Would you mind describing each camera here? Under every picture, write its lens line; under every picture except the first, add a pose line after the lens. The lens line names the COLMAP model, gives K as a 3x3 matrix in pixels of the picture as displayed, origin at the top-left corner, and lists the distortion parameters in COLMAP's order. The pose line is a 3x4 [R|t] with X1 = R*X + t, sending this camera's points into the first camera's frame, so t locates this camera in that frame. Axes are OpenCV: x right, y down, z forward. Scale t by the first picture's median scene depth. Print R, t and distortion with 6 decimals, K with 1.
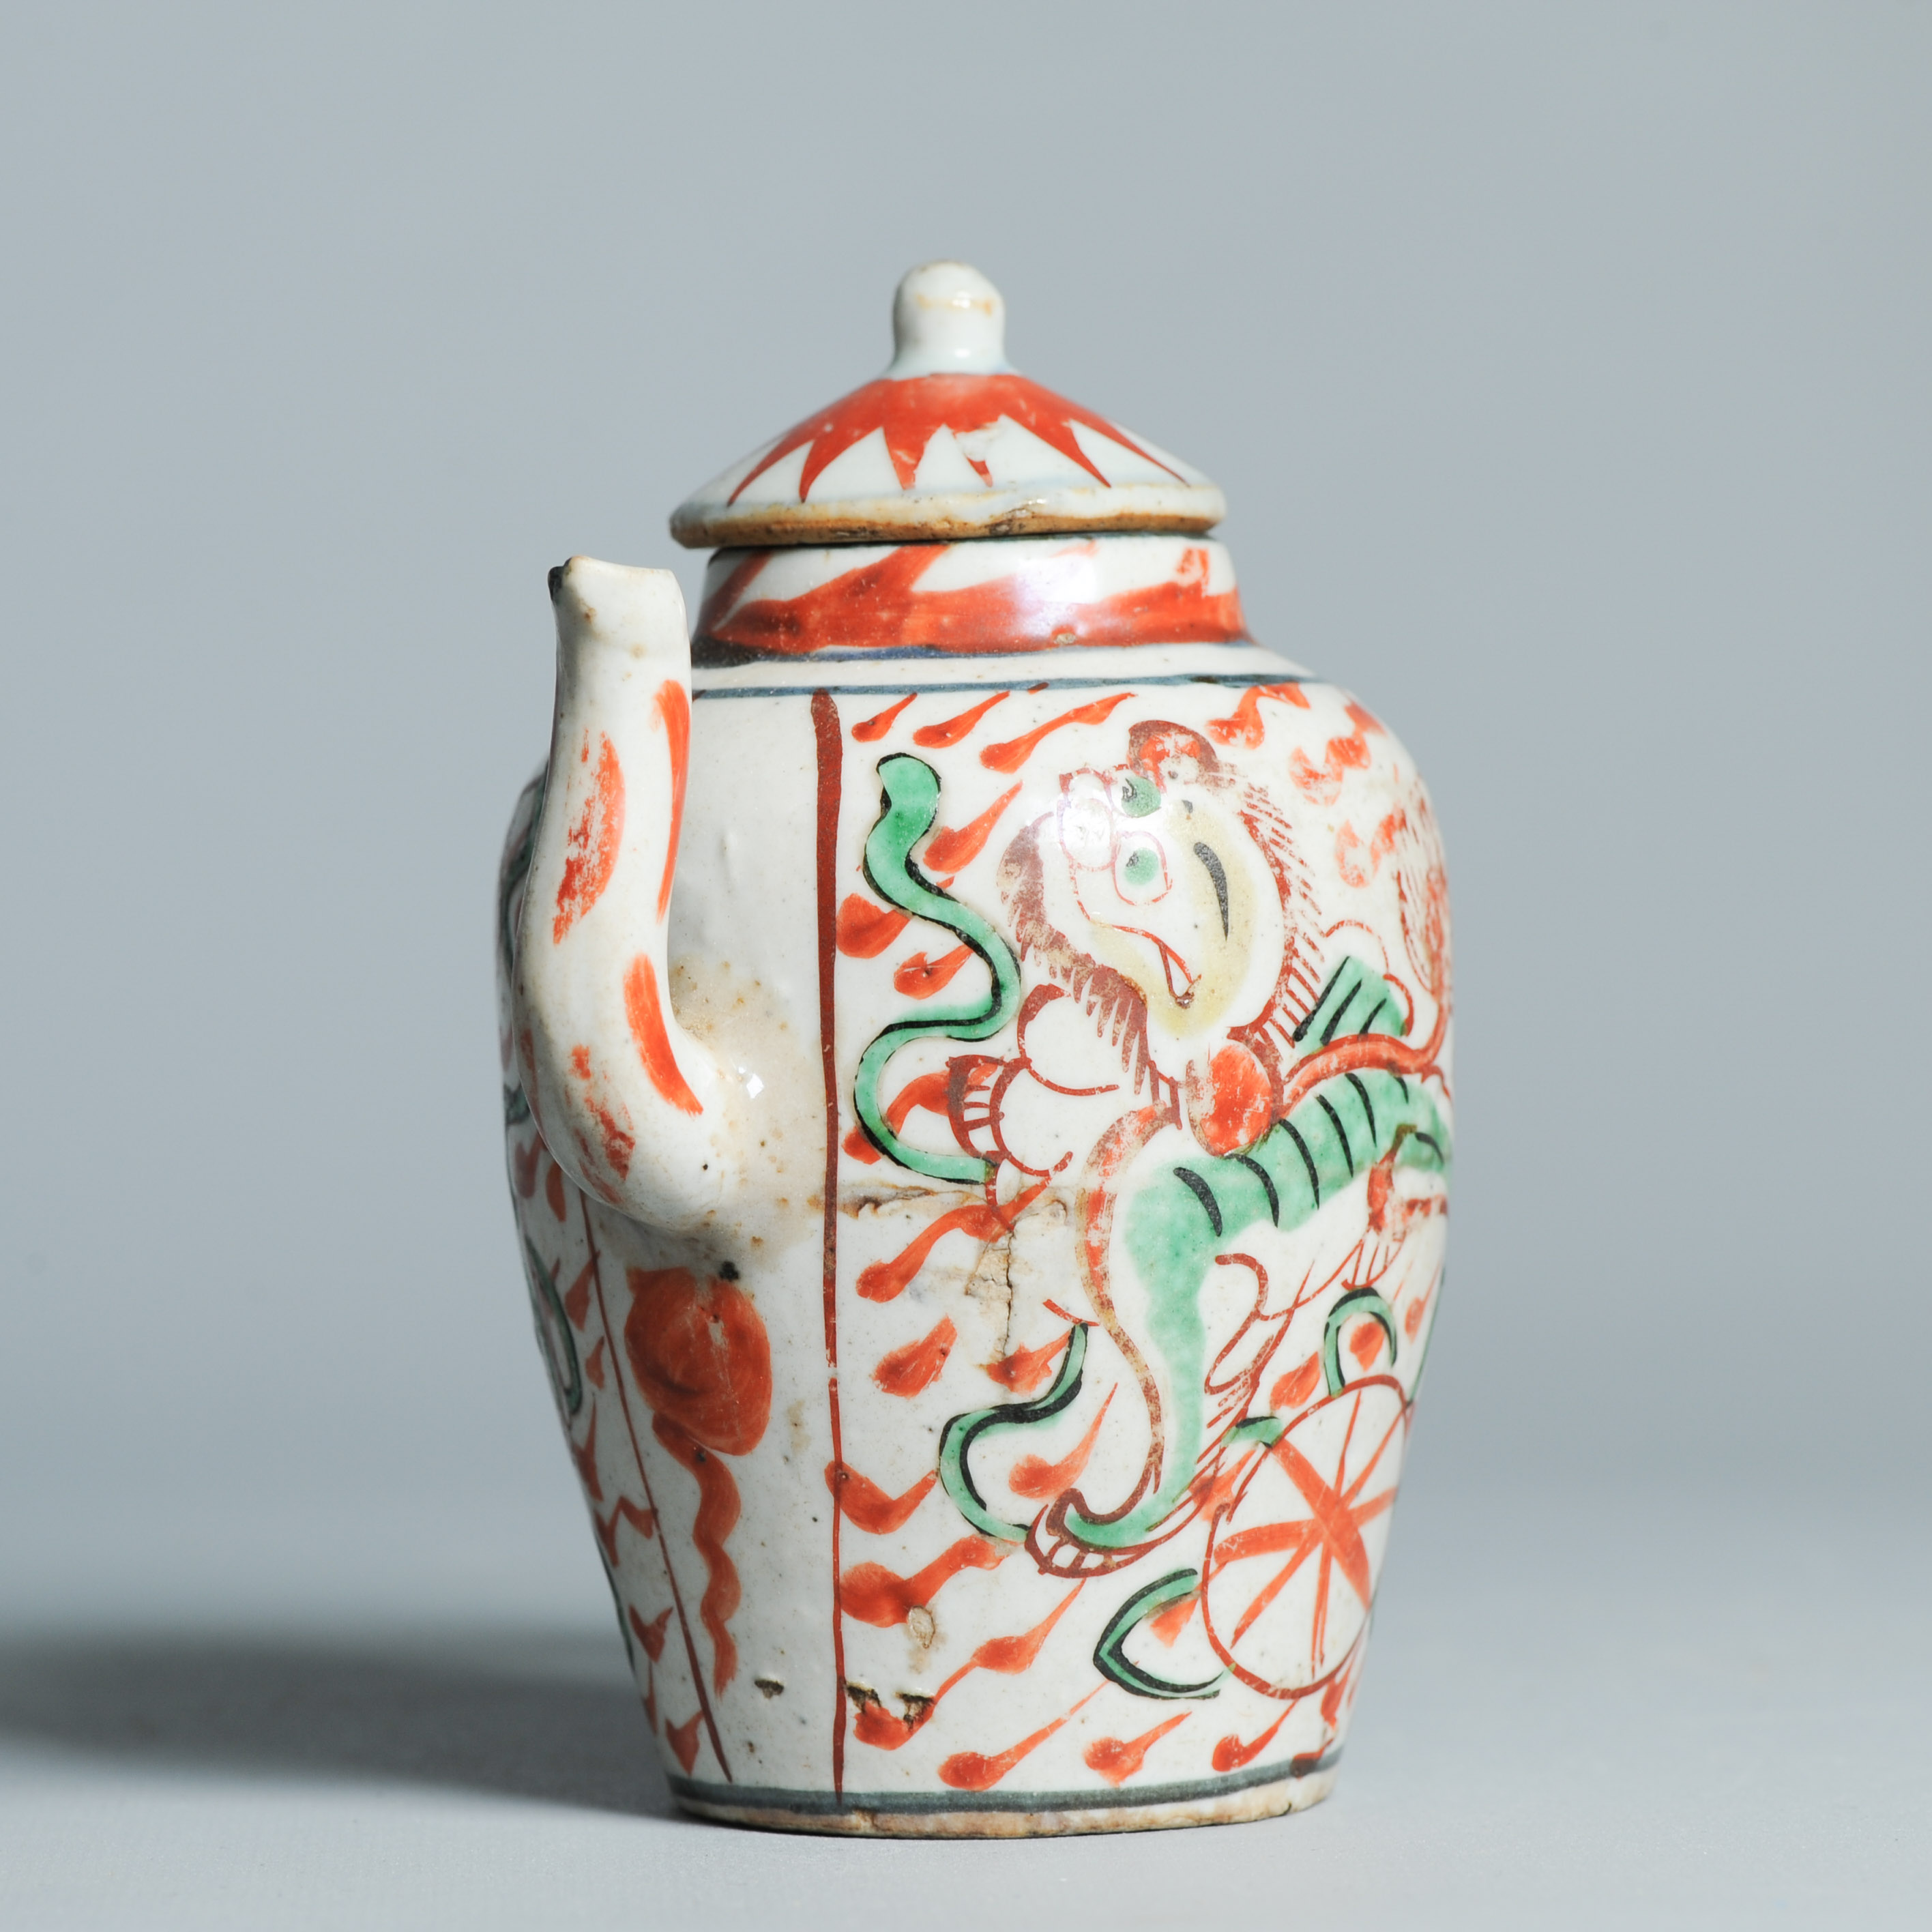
lens RADIAL K [[9629.0, 0, 819.9], [0, 9629.0, 964.9], [0, 0, 1]] dist [-0.235109, 4.657538]
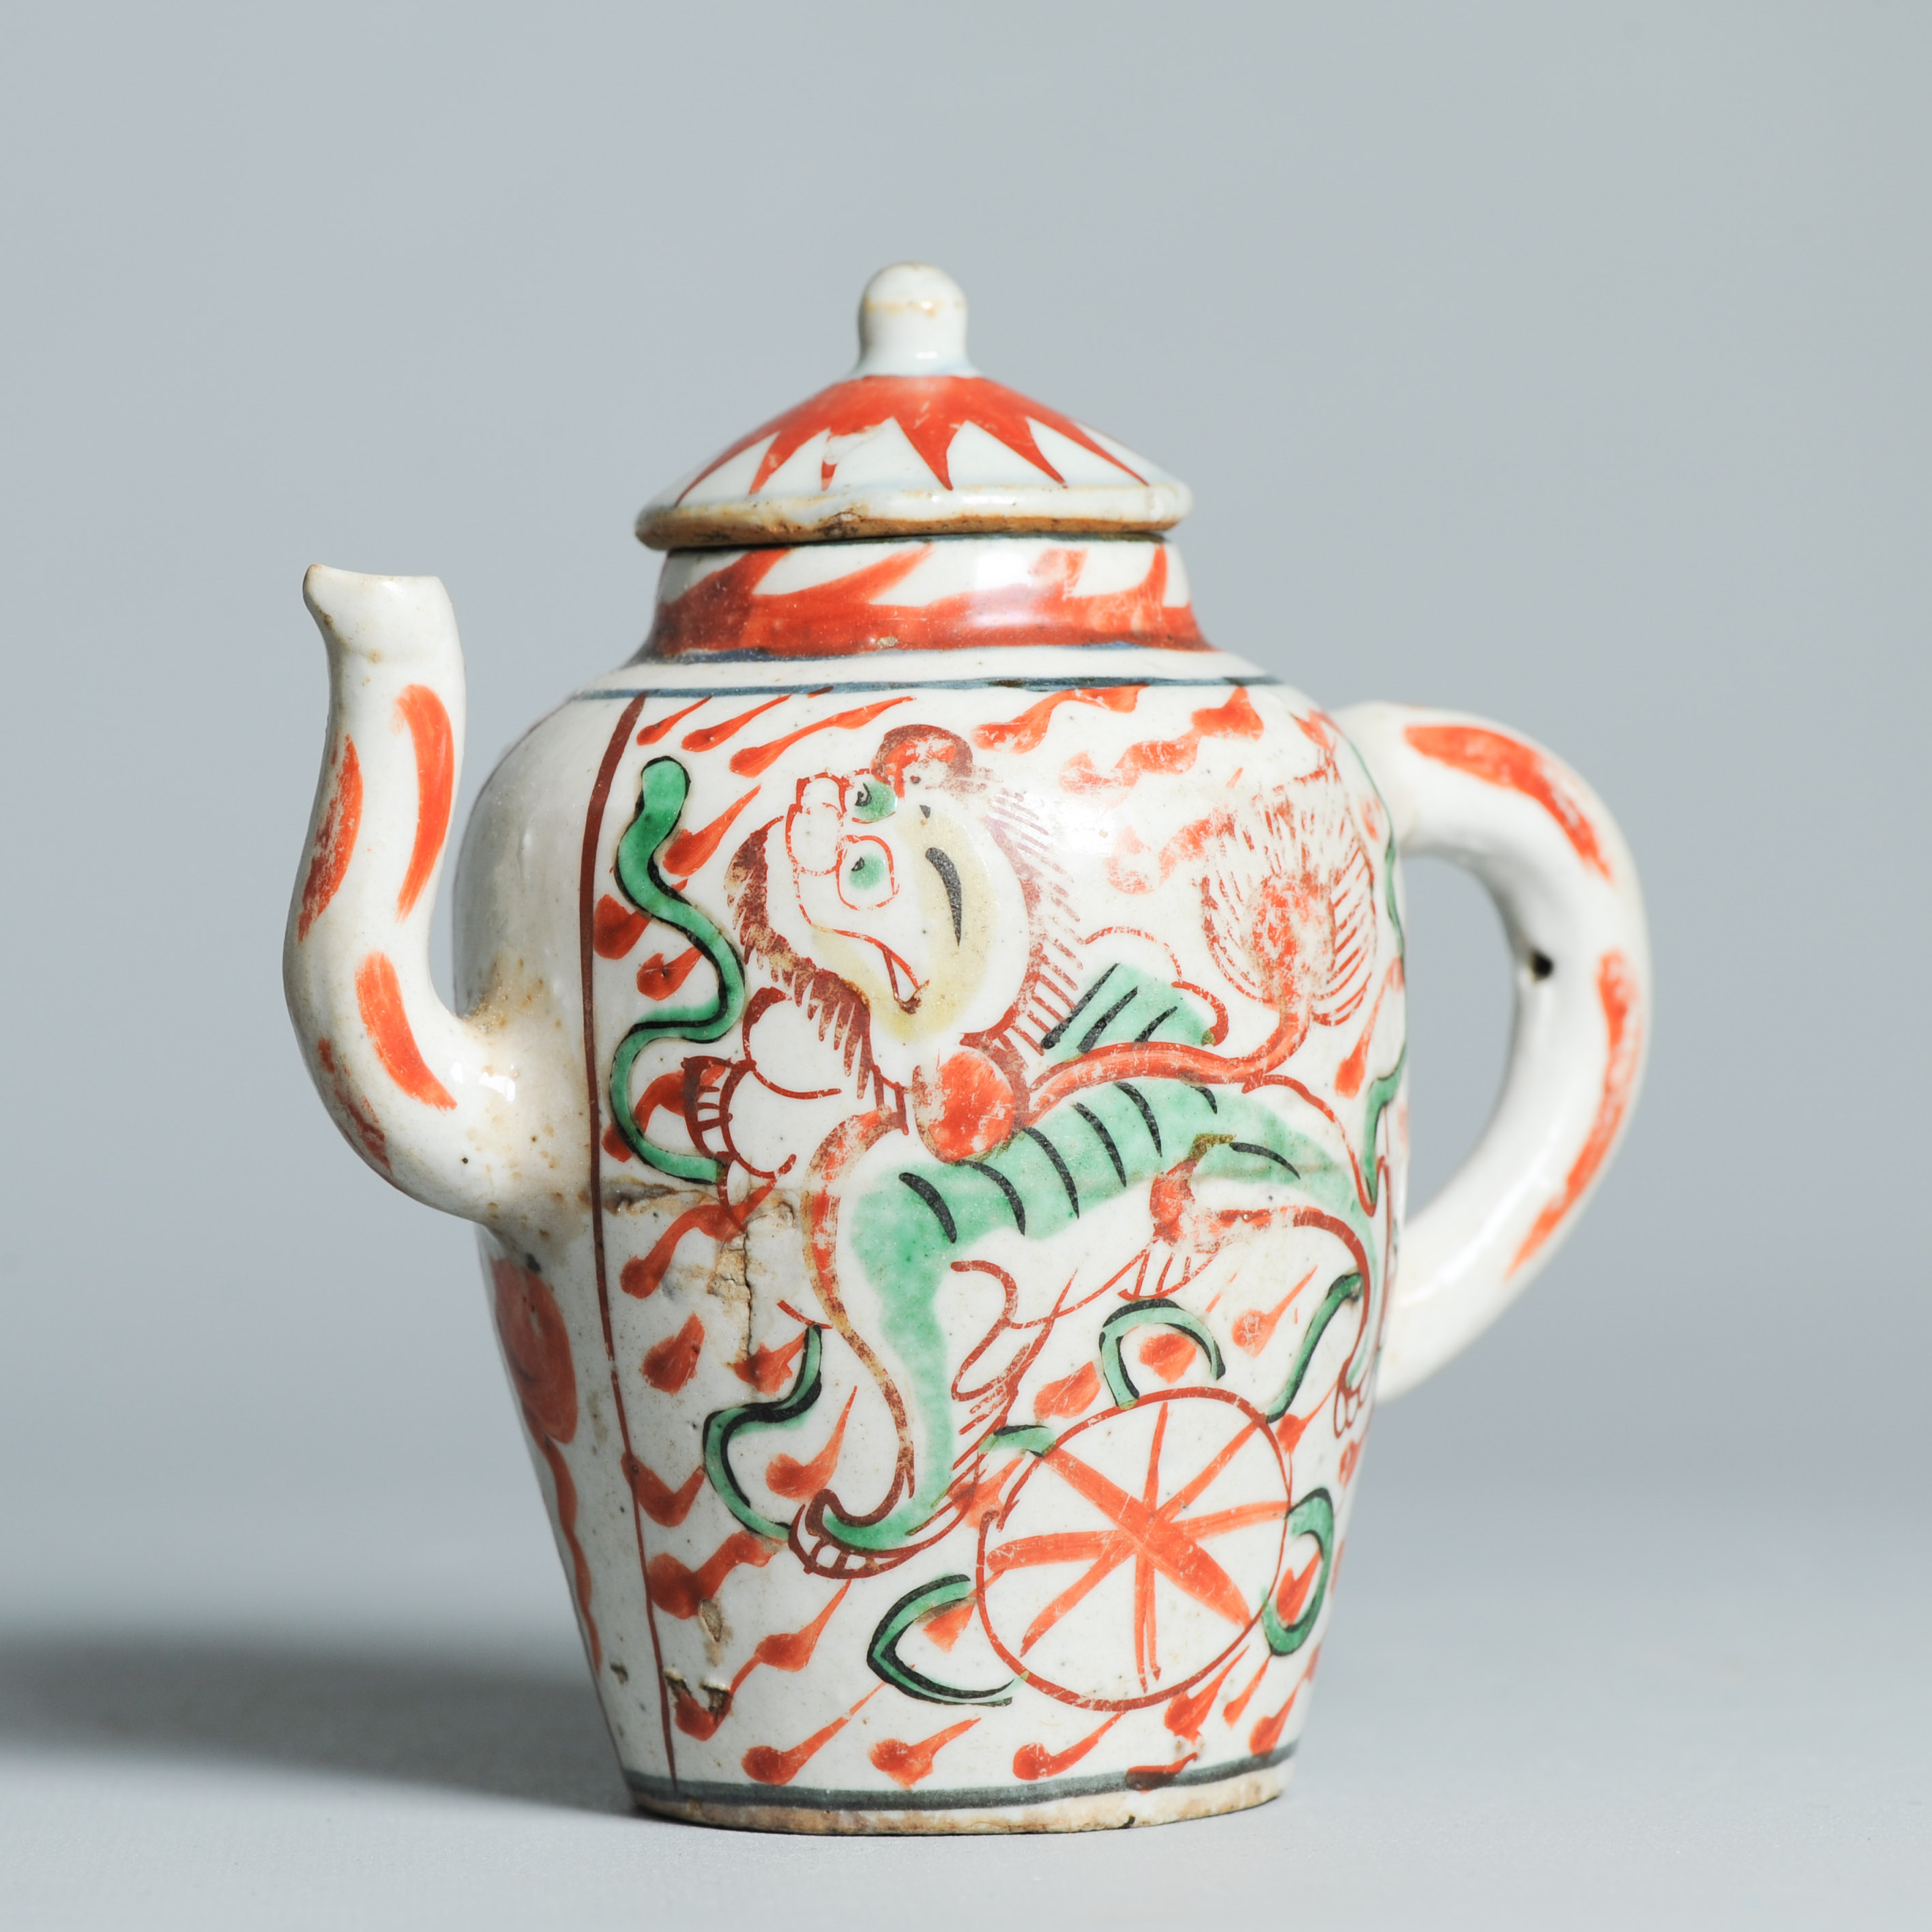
lens RADIAL K [[9629.0, 0, 819.9], [0, 9629.0, 964.9], [0, 0, 1]] dist [-0.235109, 4.657538]
pose [[0.892004, 0.016025, -0.451743, 0.477719], [-0.011800, 0.999856, 0.012169, -0.012519], [0.451873, -0.005524, 0.892065, 0.103743]]
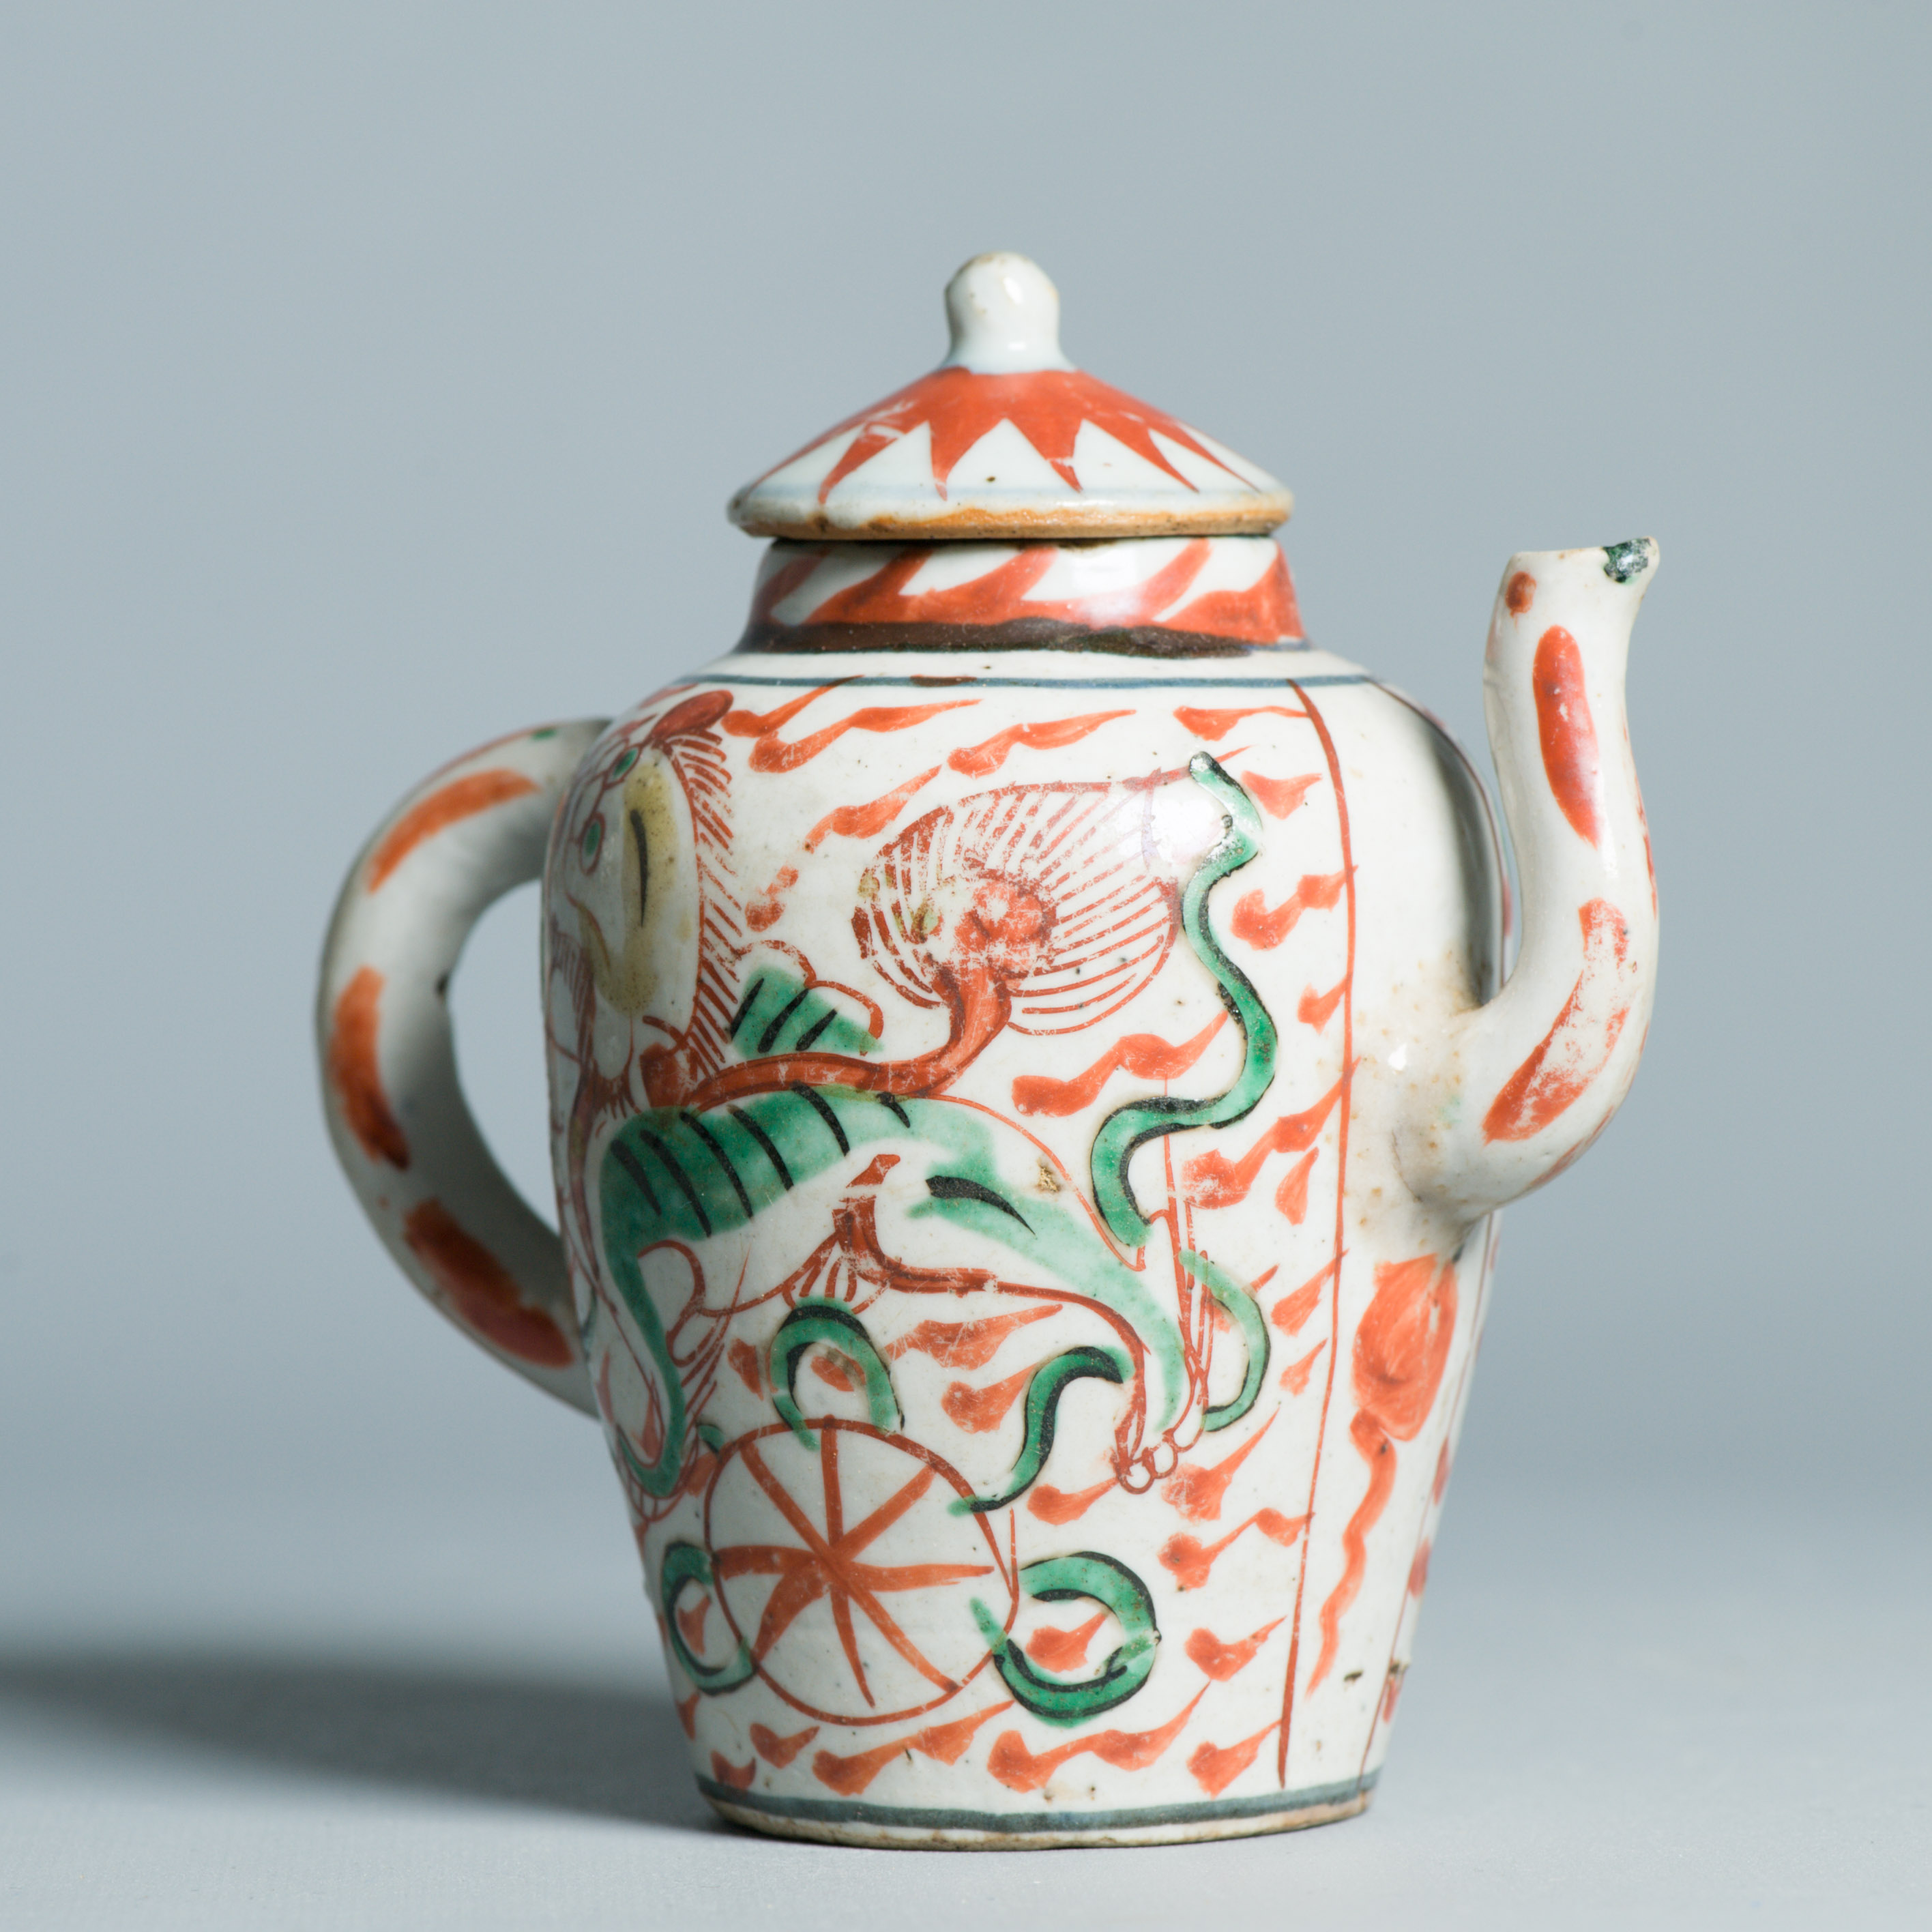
lens RADIAL K [[9629.0, 0, 819.9], [0, 9629.0, 964.9], [0, 0, 1]] dist [-0.235109, 4.657538]
pose [[-0.056987, -0.010511, 0.998320, -1.008262], [0.050536, 0.998632, 0.013399, -0.015118], [-0.997095, 0.051214, -0.056378, 1.120912]]
